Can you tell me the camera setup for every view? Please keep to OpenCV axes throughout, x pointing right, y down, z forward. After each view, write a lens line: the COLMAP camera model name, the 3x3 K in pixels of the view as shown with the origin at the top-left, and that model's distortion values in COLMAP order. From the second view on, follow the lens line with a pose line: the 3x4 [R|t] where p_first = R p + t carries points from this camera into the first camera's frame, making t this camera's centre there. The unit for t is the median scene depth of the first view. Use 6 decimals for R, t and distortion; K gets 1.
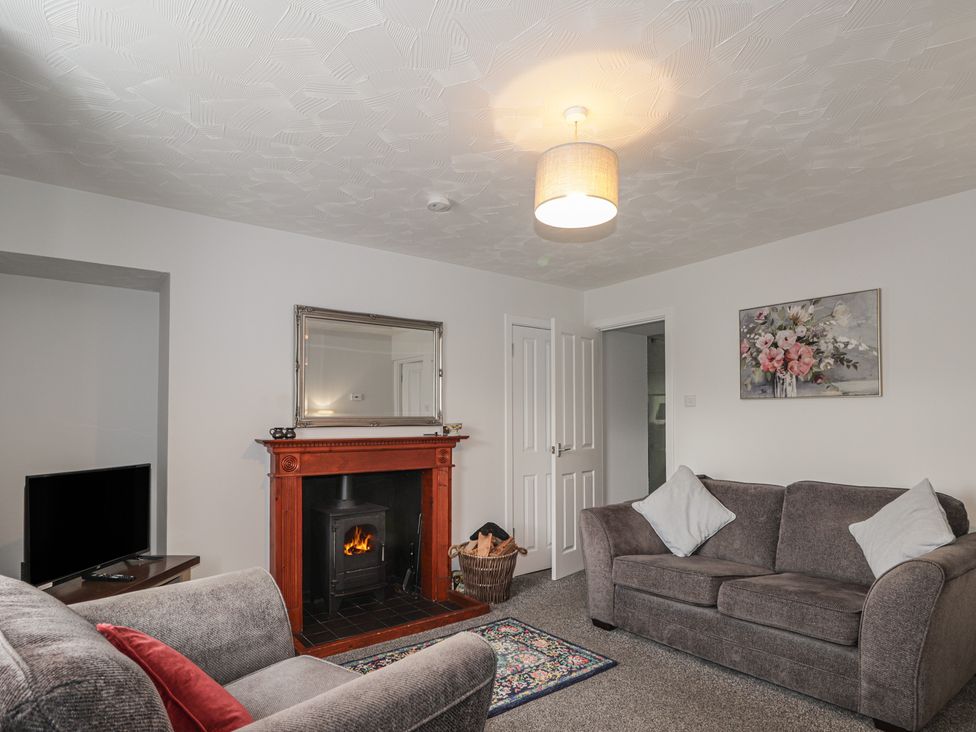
lens RADIAL K [[543.7, 0, 488.0], [0, 543.7, 366.0], [0, 0, 1]] dist [-0.017623, -0.000391]
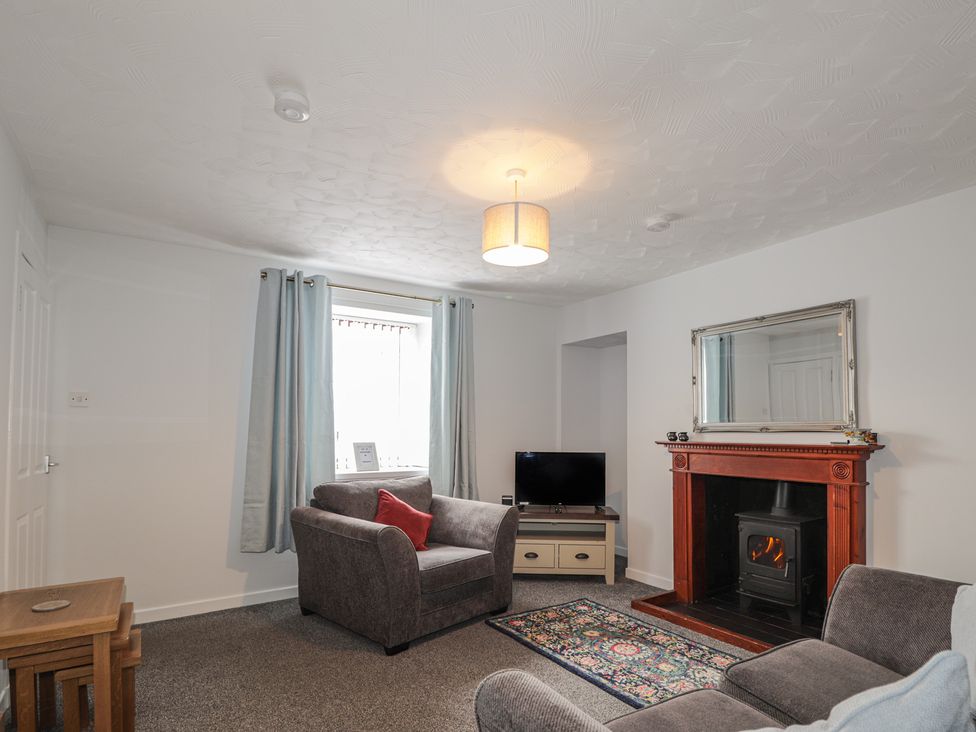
lens RADIAL K [[516.2, 0, 488.0], [0, 516.2, 366.0], [0, 0, 1]] dist [-0.015386, -0.001314]
pose [[-0.064469, -0.119105, -0.990786, 1.544262], [0.099637, 0.987122, -0.125148, 0.125240], [0.992933, -0.106788, -0.051771, 1.180940]]
